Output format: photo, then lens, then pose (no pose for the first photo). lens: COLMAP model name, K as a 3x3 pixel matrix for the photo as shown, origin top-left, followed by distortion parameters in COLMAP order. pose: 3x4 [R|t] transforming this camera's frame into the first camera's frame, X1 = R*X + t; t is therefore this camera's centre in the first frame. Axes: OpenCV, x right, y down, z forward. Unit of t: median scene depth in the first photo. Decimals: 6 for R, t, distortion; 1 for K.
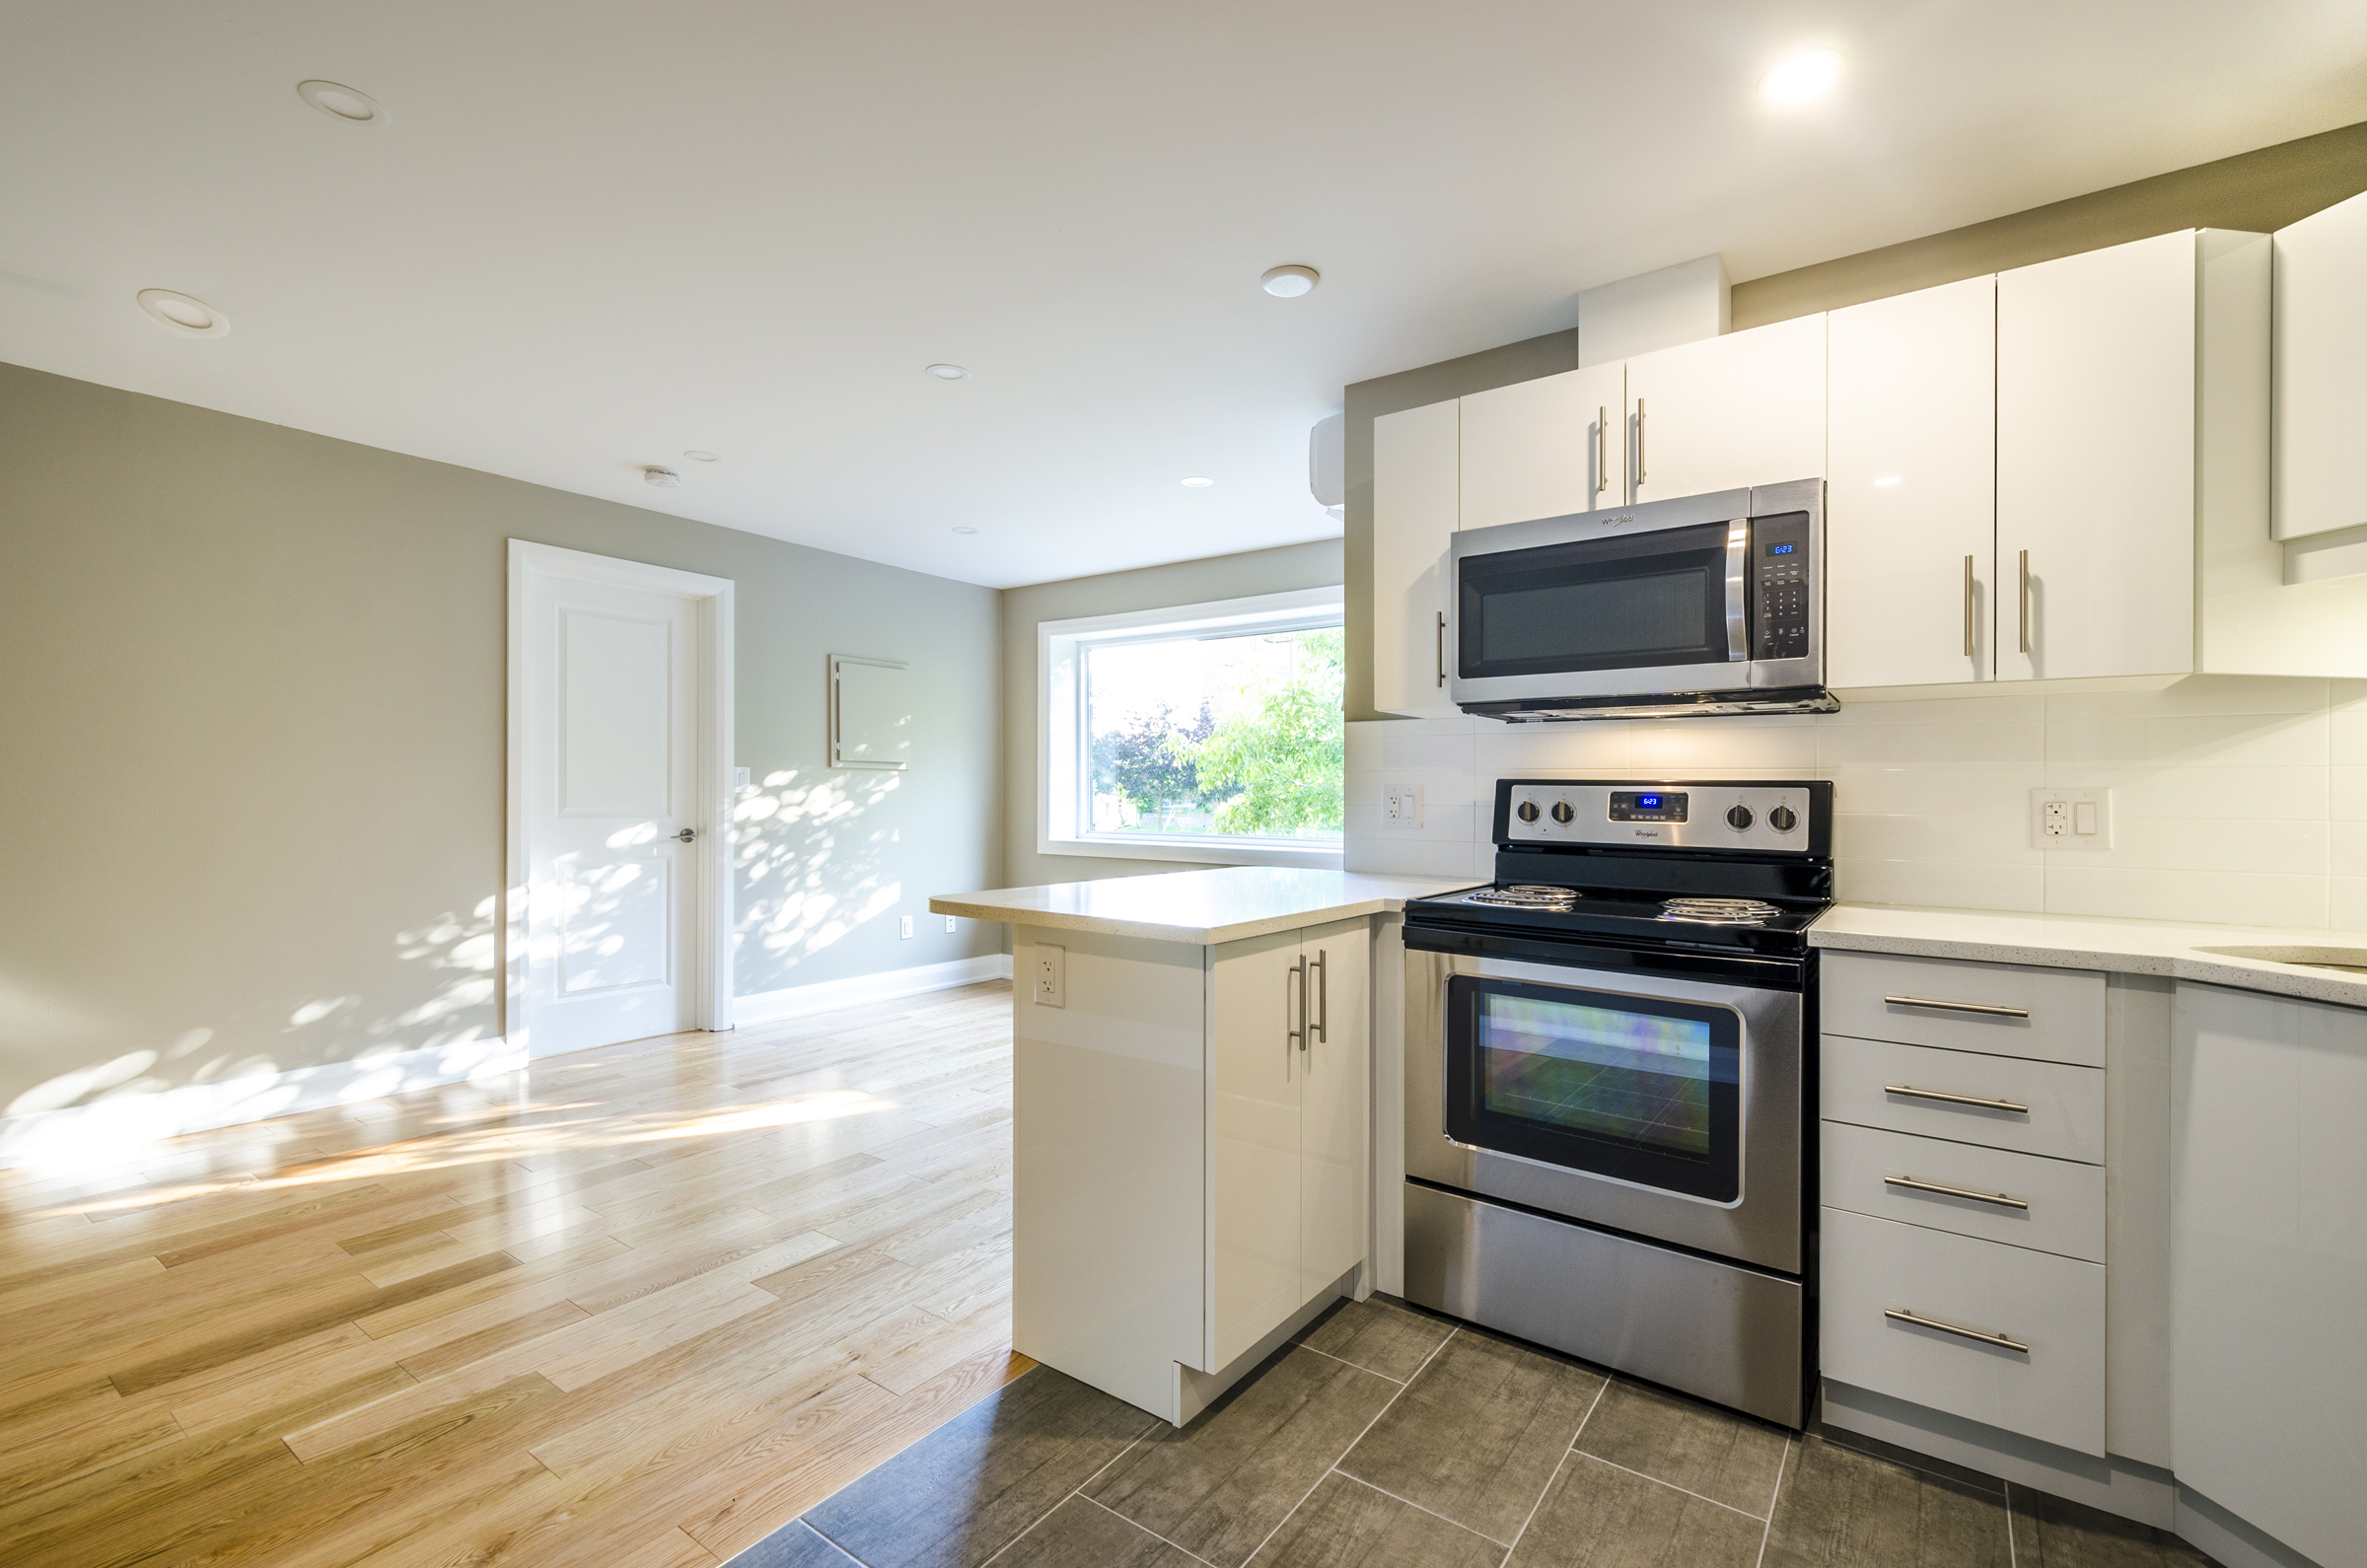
lens RADIAL K [[1035.1, 0, 1158.6], [0, 1035.1, 812.2], [0, 0, 1]] dist [0.000356, 0.000005]
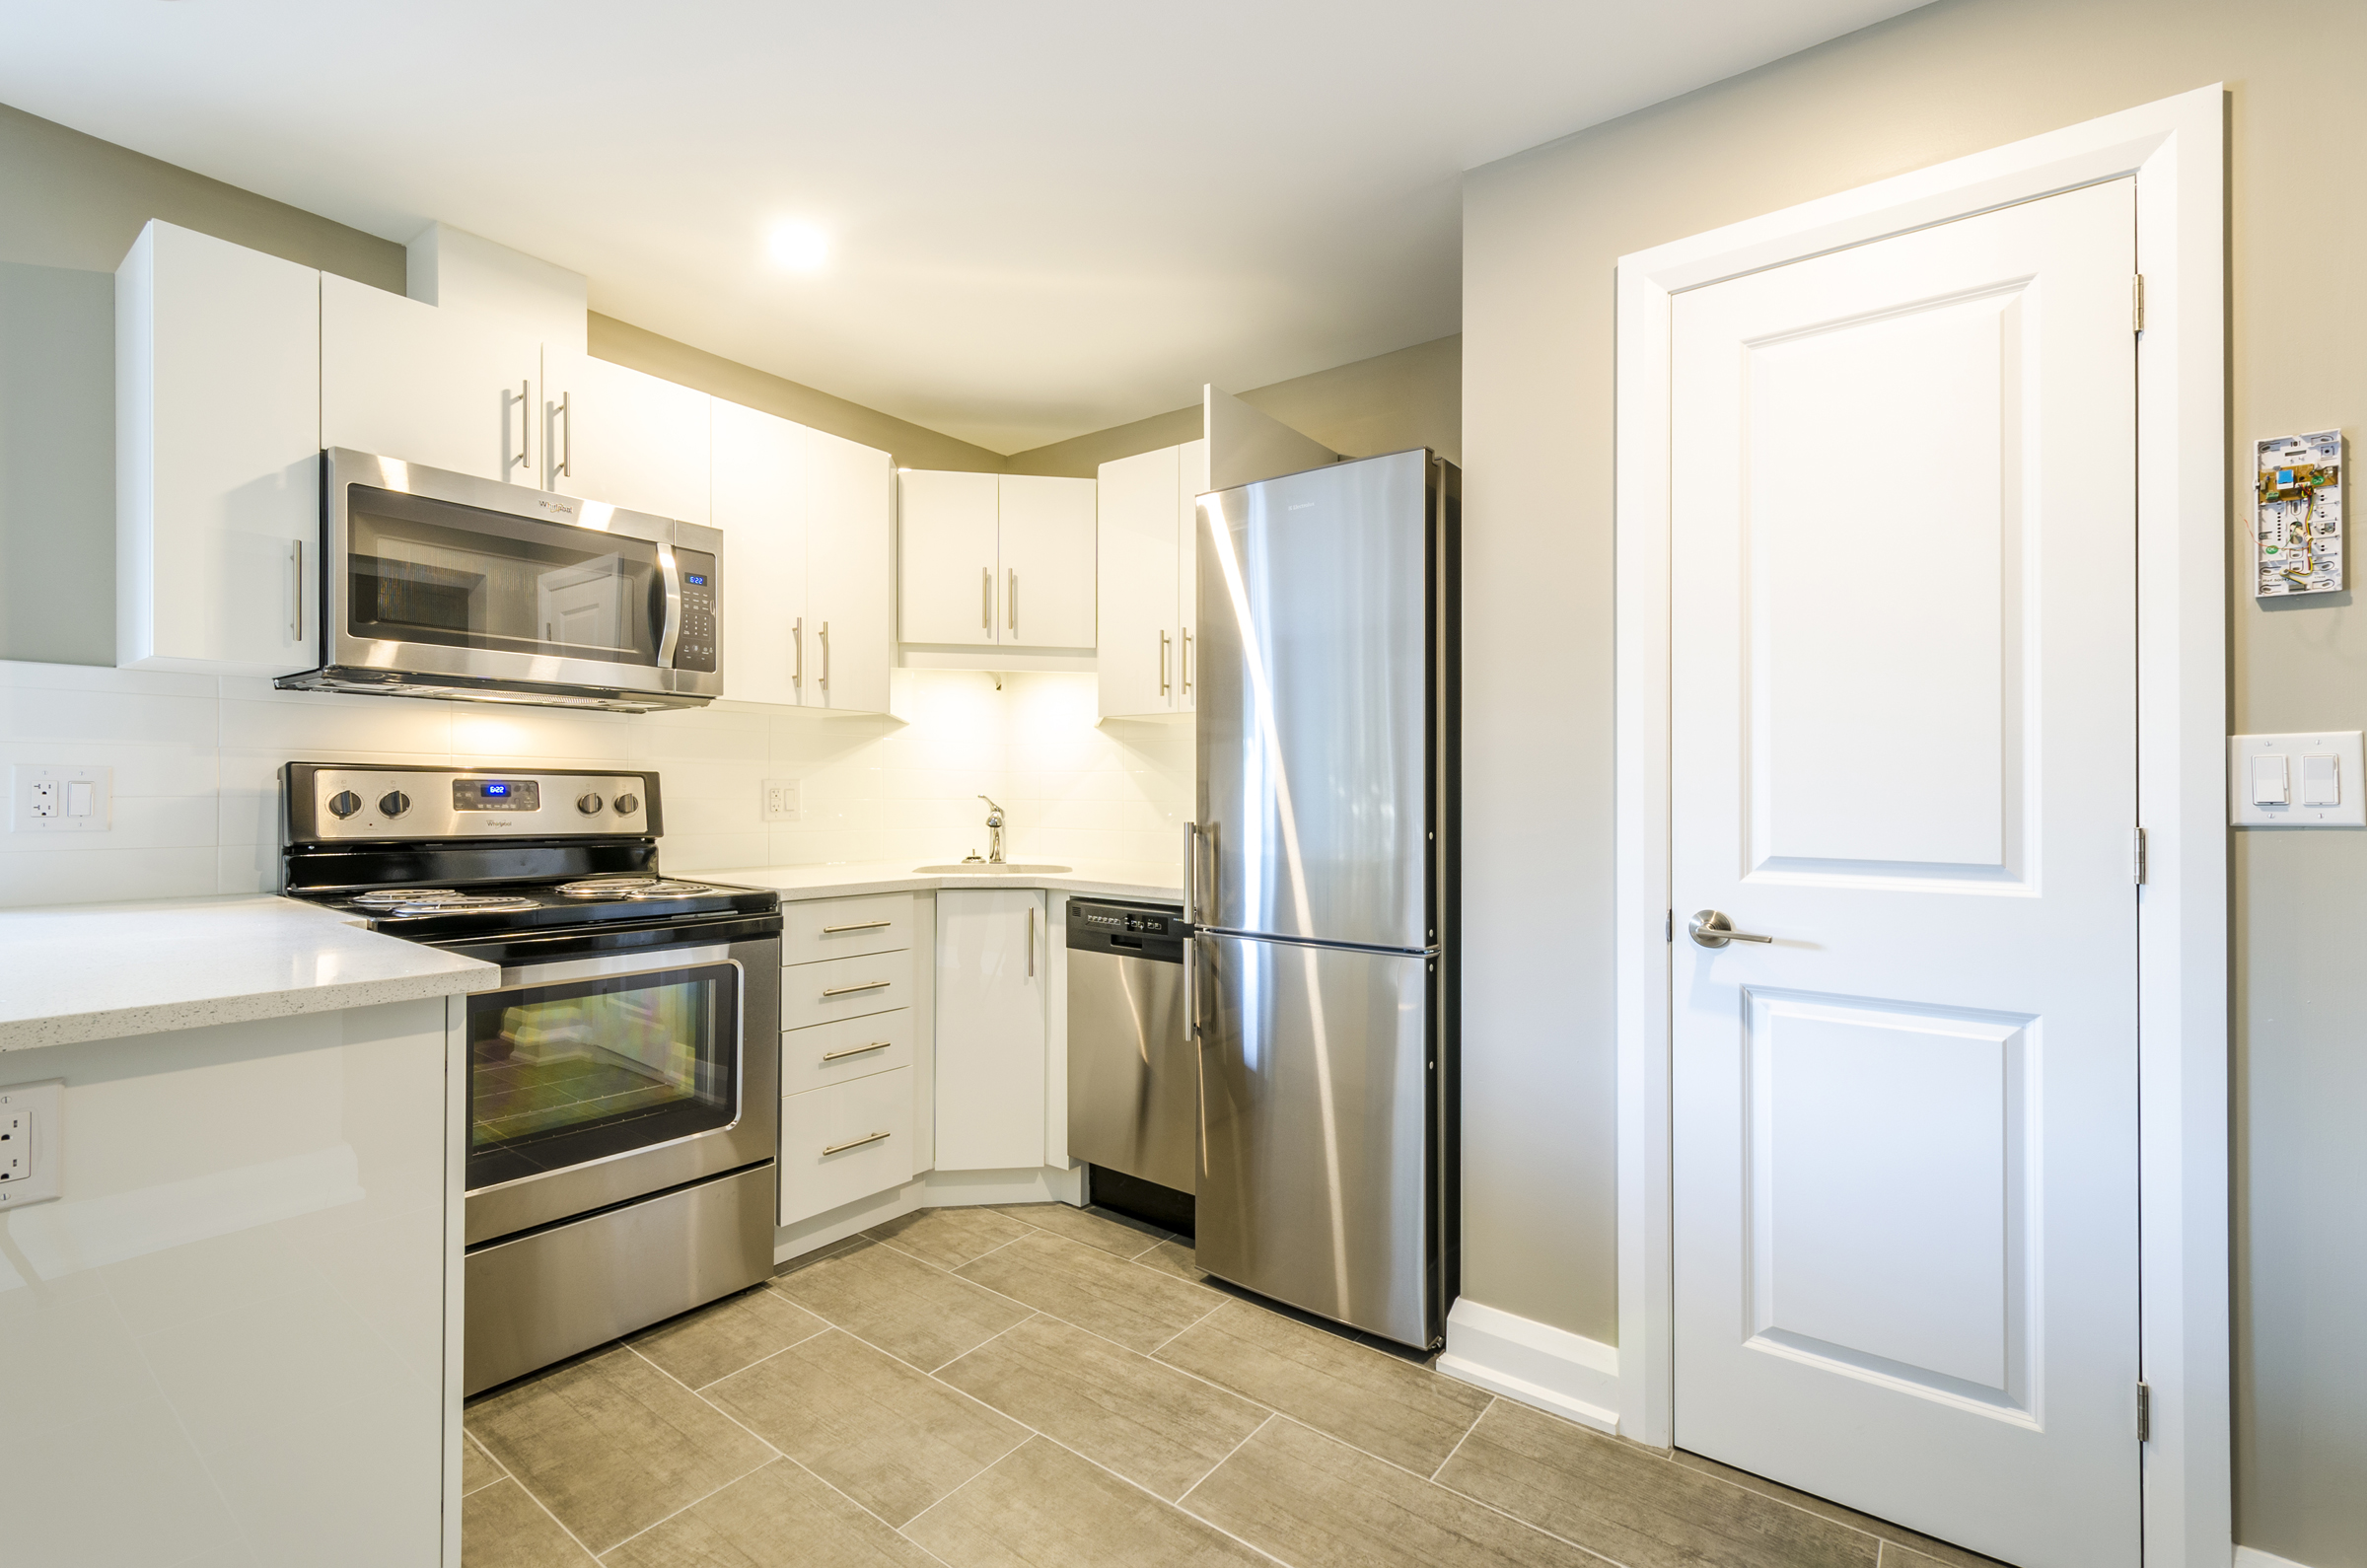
lens RADIAL K [[1058.2, 0, 1213.8], [0, 1058.2, 792.7], [0, 0, 1]] dist [0.000321, -0.000512]
pose [[-0.026803, -0.010047, 0.999590, -0.629122], [0.008813, 0.999908, 0.010286, -0.014216], [-0.999602, 0.009085, -0.026712, 0.426096]]
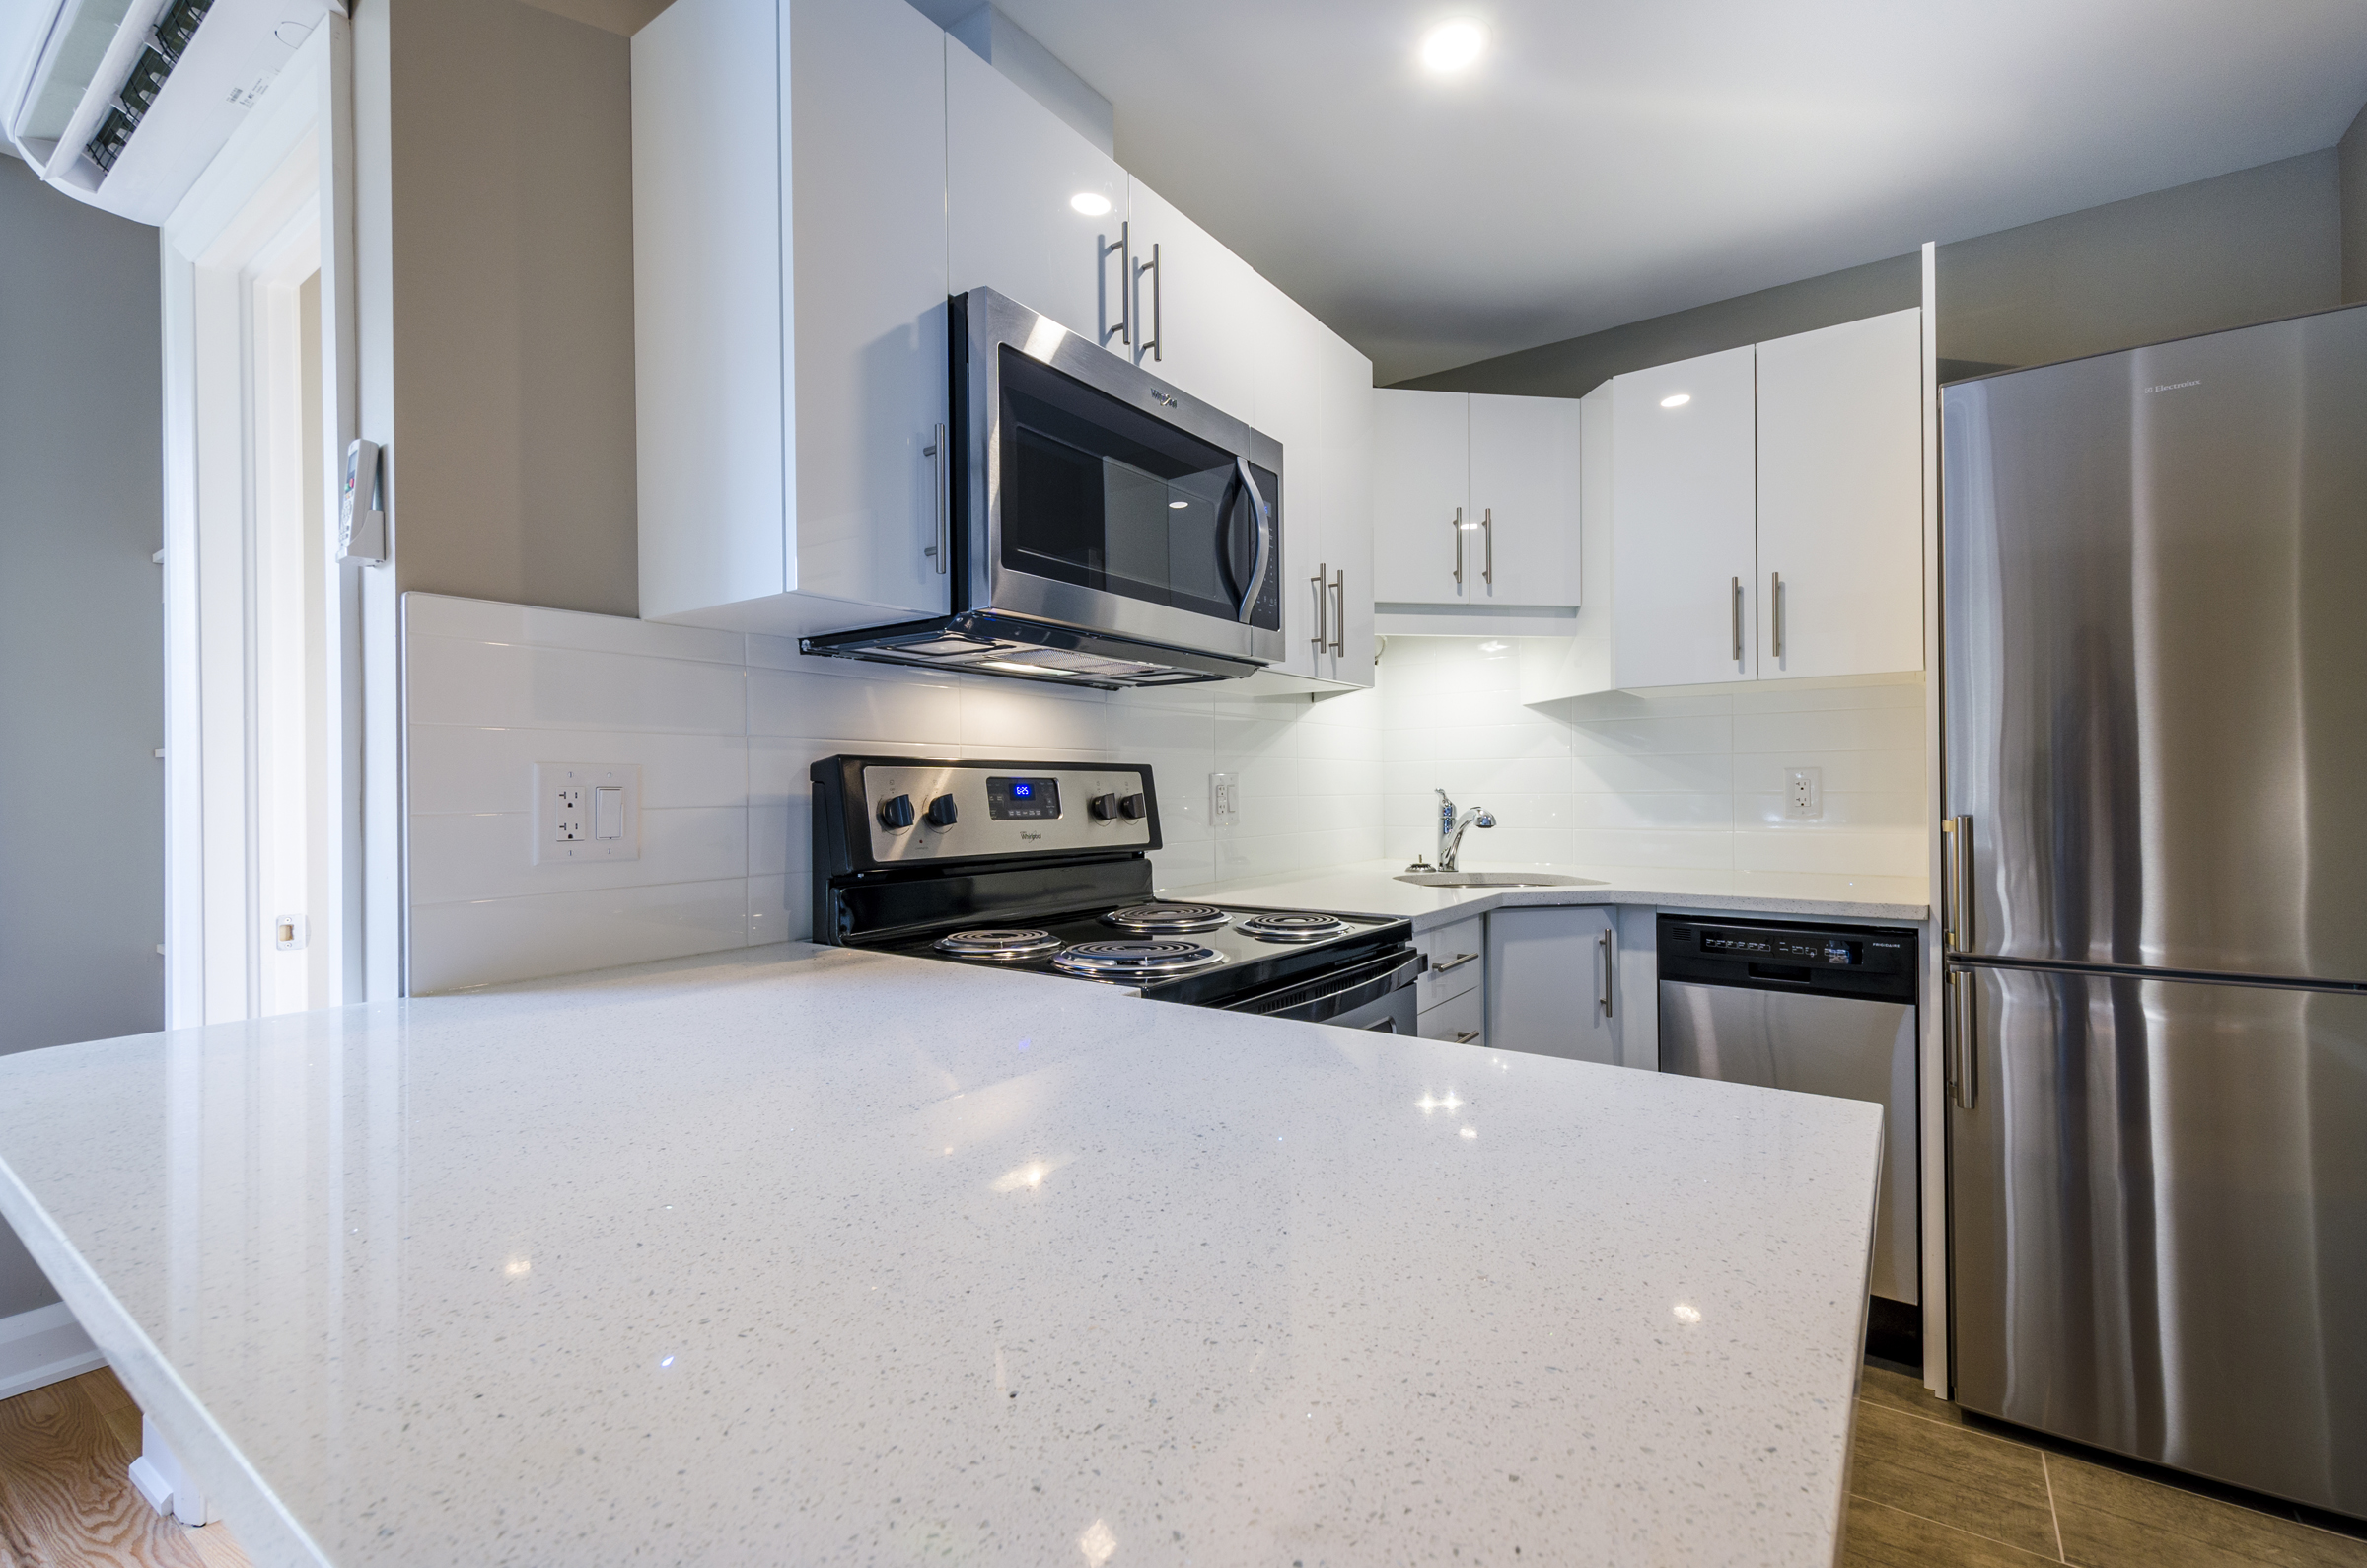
lens RADIAL K [[1045.2, 0, 1183.5], [0, 1045.2, 784.0], [0, 0, 1]] dist [0.002319, -0.000135]
pose [[-0.051554, -0.006073, 0.998652, -0.301820], [0.026176, 0.999630, 0.007430, -0.020836], [-0.998327, 0.026524, -0.051376, 1.099873]]
